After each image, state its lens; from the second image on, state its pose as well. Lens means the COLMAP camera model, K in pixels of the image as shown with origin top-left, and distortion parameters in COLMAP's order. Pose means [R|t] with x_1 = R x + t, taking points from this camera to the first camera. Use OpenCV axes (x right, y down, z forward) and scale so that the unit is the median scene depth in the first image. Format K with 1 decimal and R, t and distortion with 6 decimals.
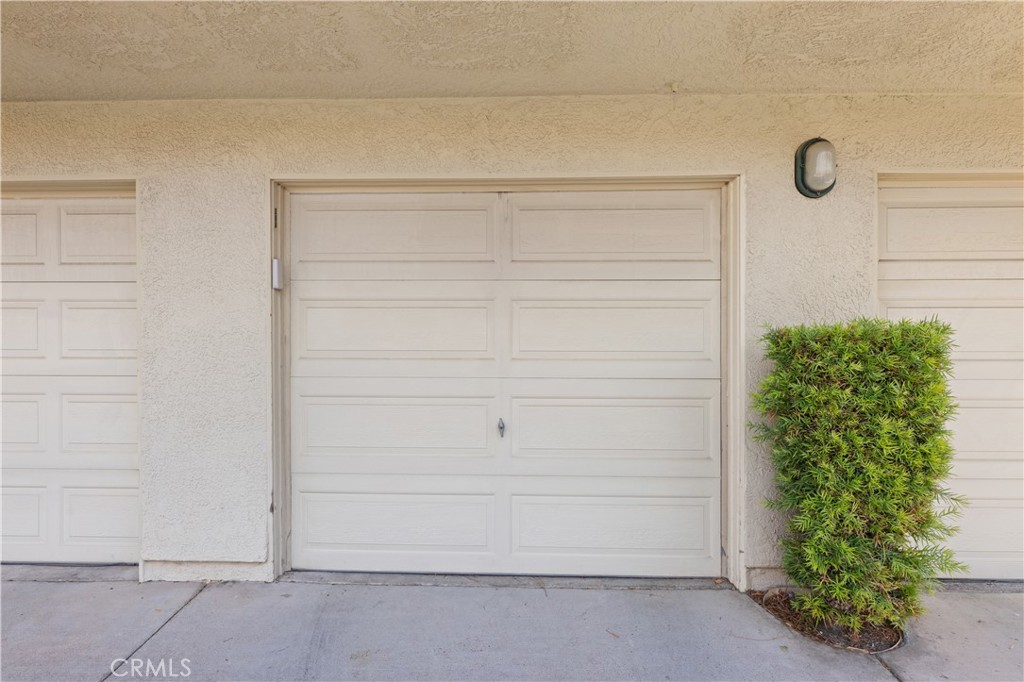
lens RADIAL K [[513.5, 0, 498.1], [0, 513.5, 302.7], [0, 0, 1]] dist [0.000128, -0.000068]
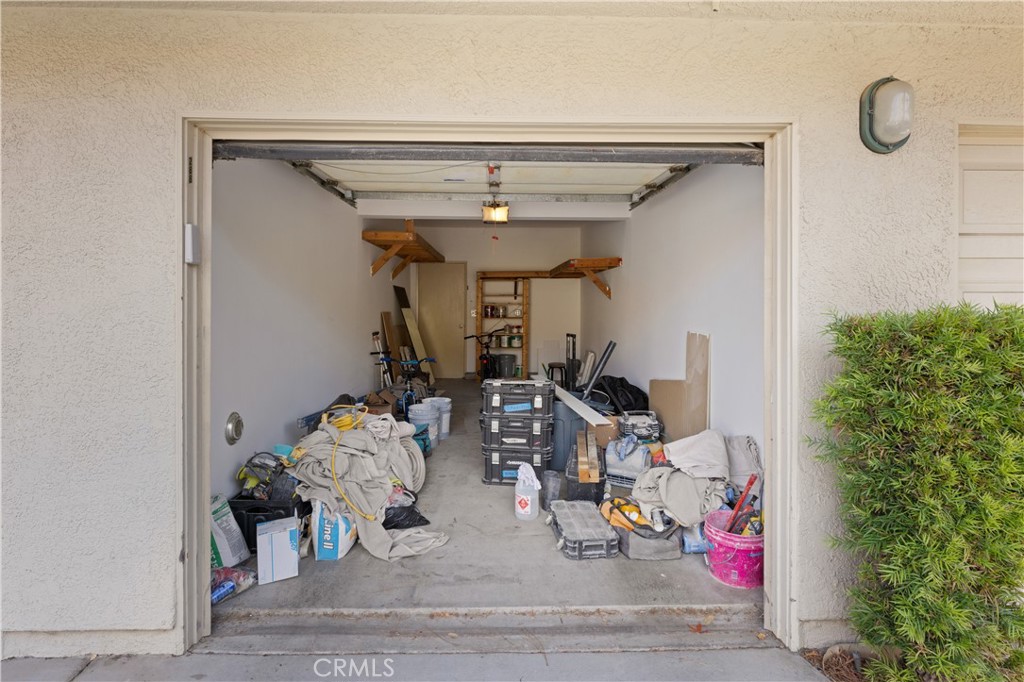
lens RADIAL K [[513.5, 0, 500.0], [0, 513.5, 297.3], [0, 0, 1]] dist [0.000128, -0.000068]
pose [[0.998802, 0.003846, 0.048783, -0.015935], [-0.003845, 0.999993, -0.000120, 0.021320], [-0.048783, -0.000068, 0.998809, 0.232341]]
